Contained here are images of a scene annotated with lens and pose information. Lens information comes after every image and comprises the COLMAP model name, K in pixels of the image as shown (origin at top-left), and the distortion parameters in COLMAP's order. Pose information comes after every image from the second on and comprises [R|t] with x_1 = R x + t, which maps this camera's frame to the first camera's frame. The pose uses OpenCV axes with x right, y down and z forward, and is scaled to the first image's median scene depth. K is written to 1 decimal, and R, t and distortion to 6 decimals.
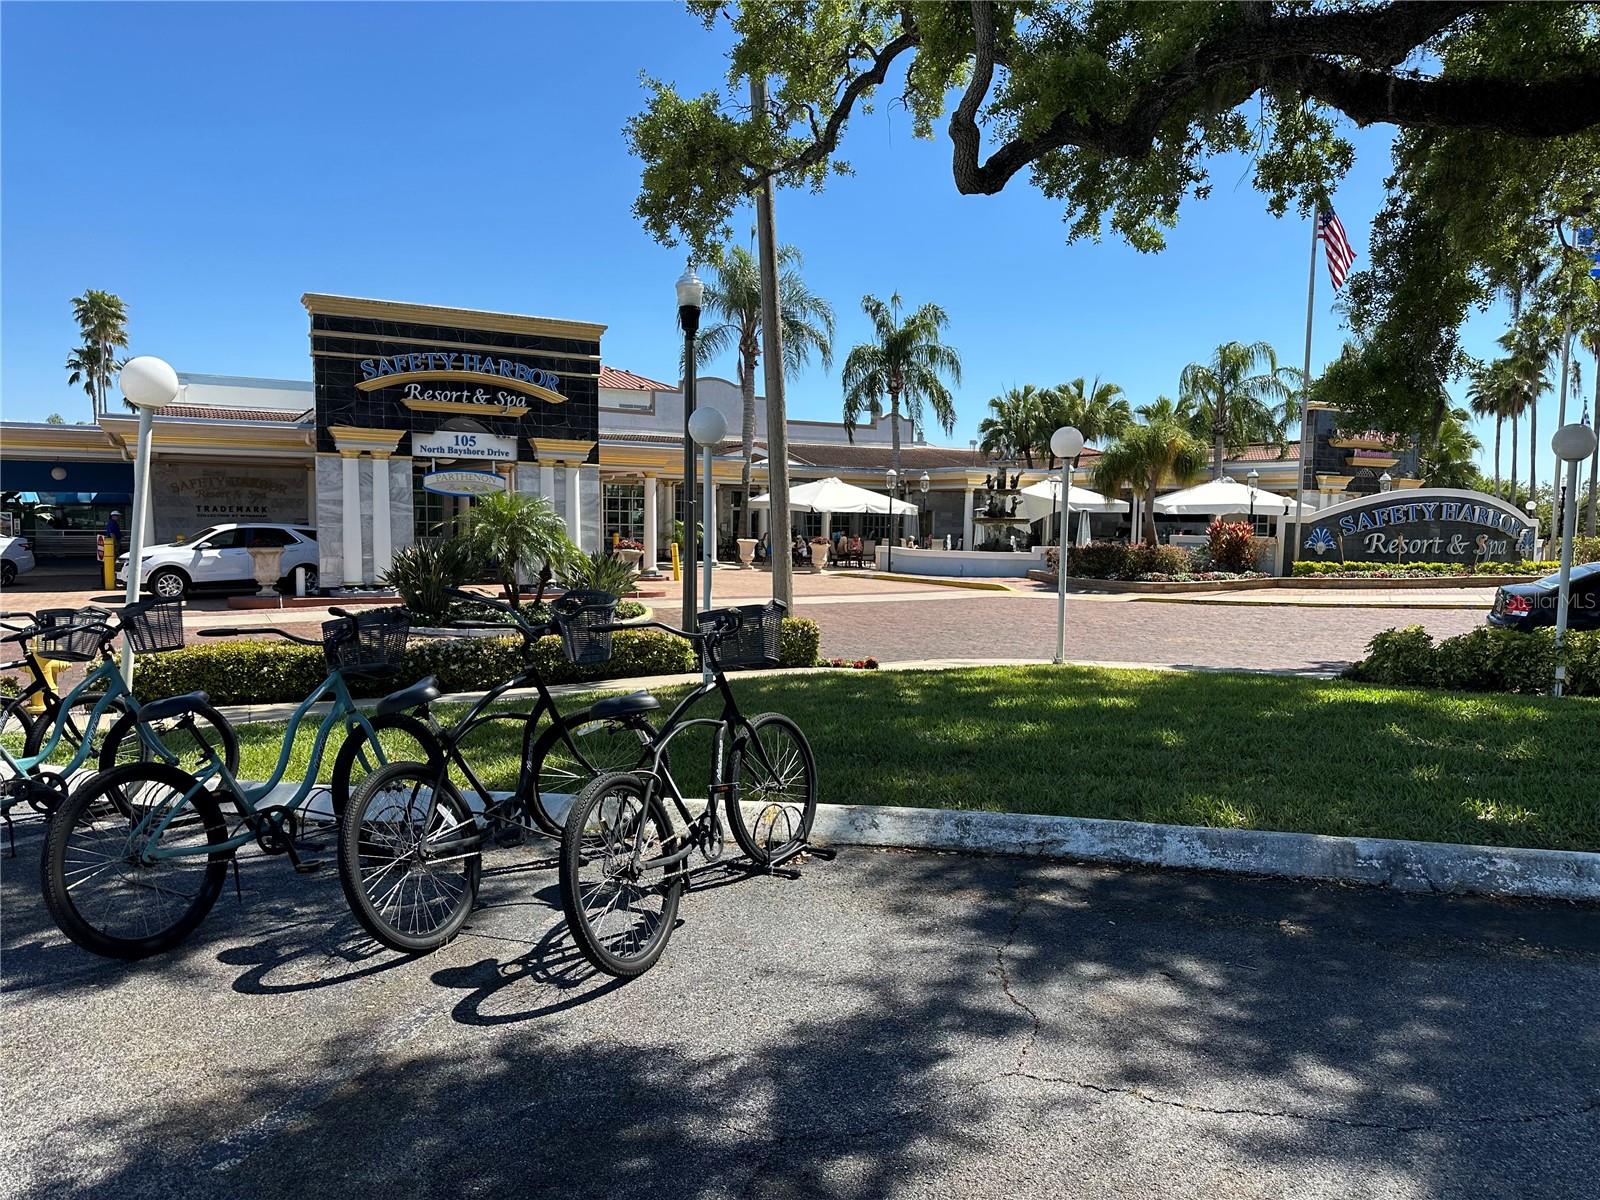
lens RADIAL K [[1117.3, 0, 814.6], [0, 1117.3, 604.0], [0, 0, 1]] dist [0.073174, -0.080394]
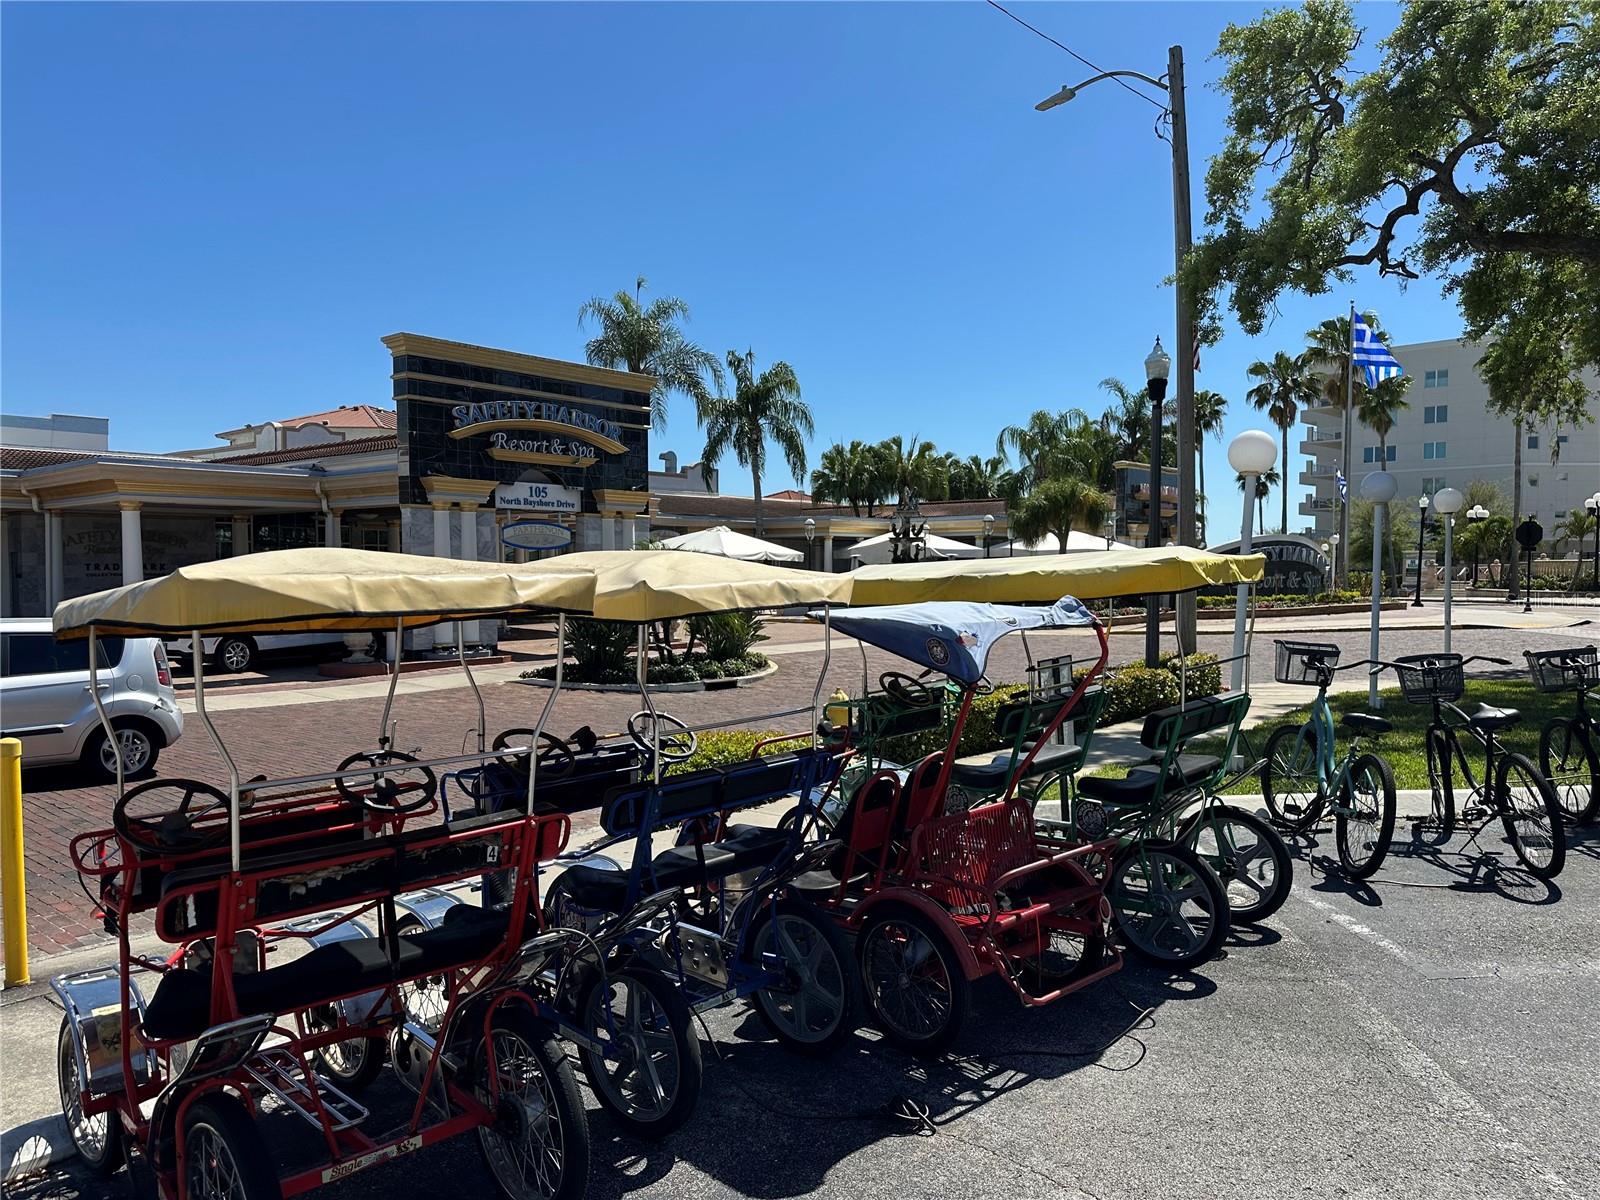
lens RADIAL K [[1106.9, 0, 793.8], [0, 1106.9, 606.0], [0, 0, 1]] dist [0.176114, -0.206686]
pose [[0.948297, -0.027886, 0.316158, -0.411016], [0.040203, 0.998663, -0.032503, -0.007766], [-0.314829, 0.043533, 0.948149, 0.028258]]
